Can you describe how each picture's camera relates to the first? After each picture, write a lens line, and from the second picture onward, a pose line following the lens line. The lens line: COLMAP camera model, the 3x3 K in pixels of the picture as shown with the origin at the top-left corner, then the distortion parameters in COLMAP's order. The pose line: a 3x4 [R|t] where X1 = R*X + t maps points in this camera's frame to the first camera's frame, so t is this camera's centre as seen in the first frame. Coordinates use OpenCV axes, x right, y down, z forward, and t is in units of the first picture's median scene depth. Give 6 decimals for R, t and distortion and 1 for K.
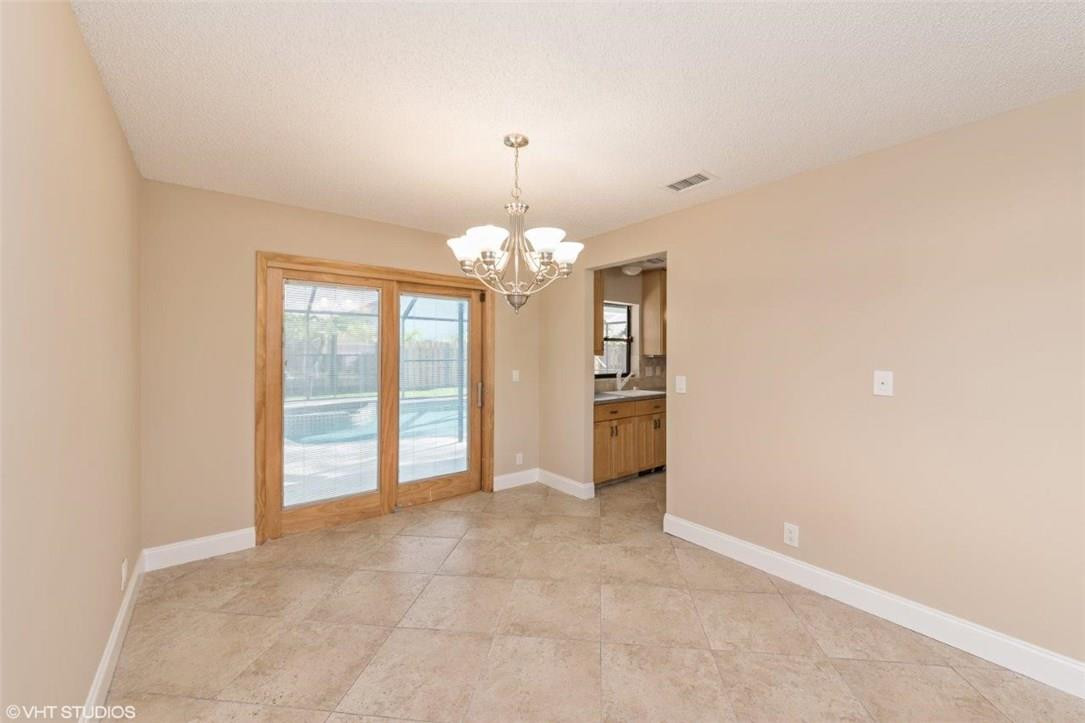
lens RADIAL K [[413.0, 0, 540.8], [0, 413.0, 350.4], [0, 0, 1]] dist [-0.001397, -0.000142]
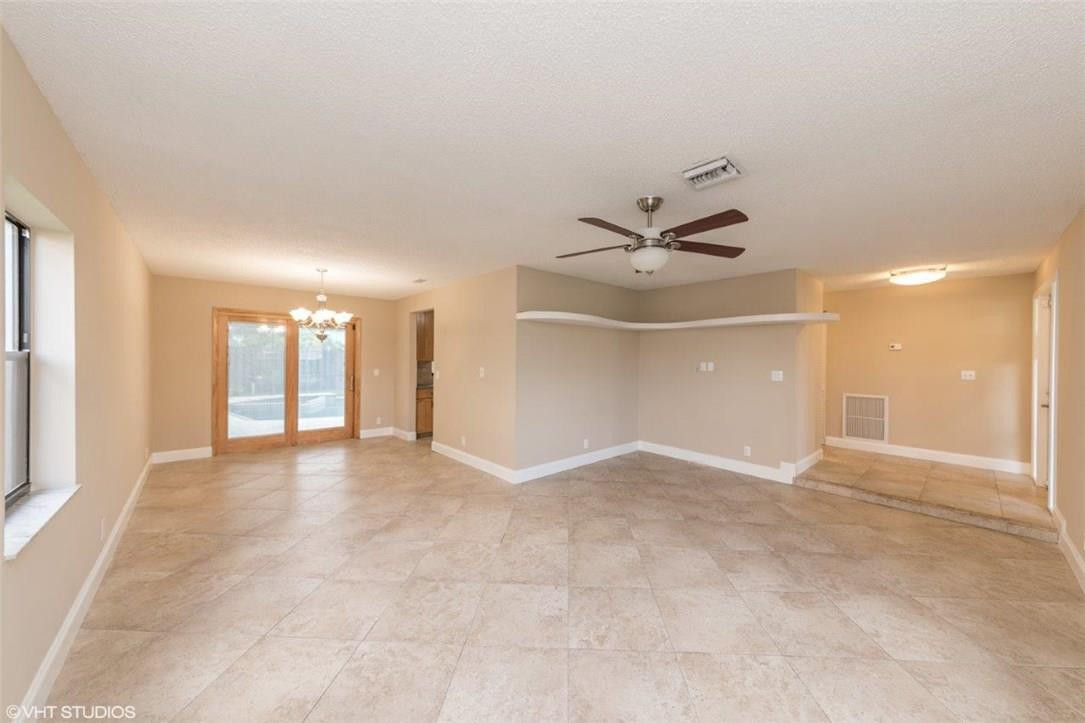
lens RADIAL K [[390.0, 0, 560.5], [0, 390.0, 358.1], [0, 0, 1]] dist [-0.014039, -0.000006]
pose [[0.997011, 0.004850, 0.077107, 0.772258], [-0.004812, 0.999988, -0.000679, -0.002475], [-0.077109, 0.000306, 0.997023, -0.902637]]
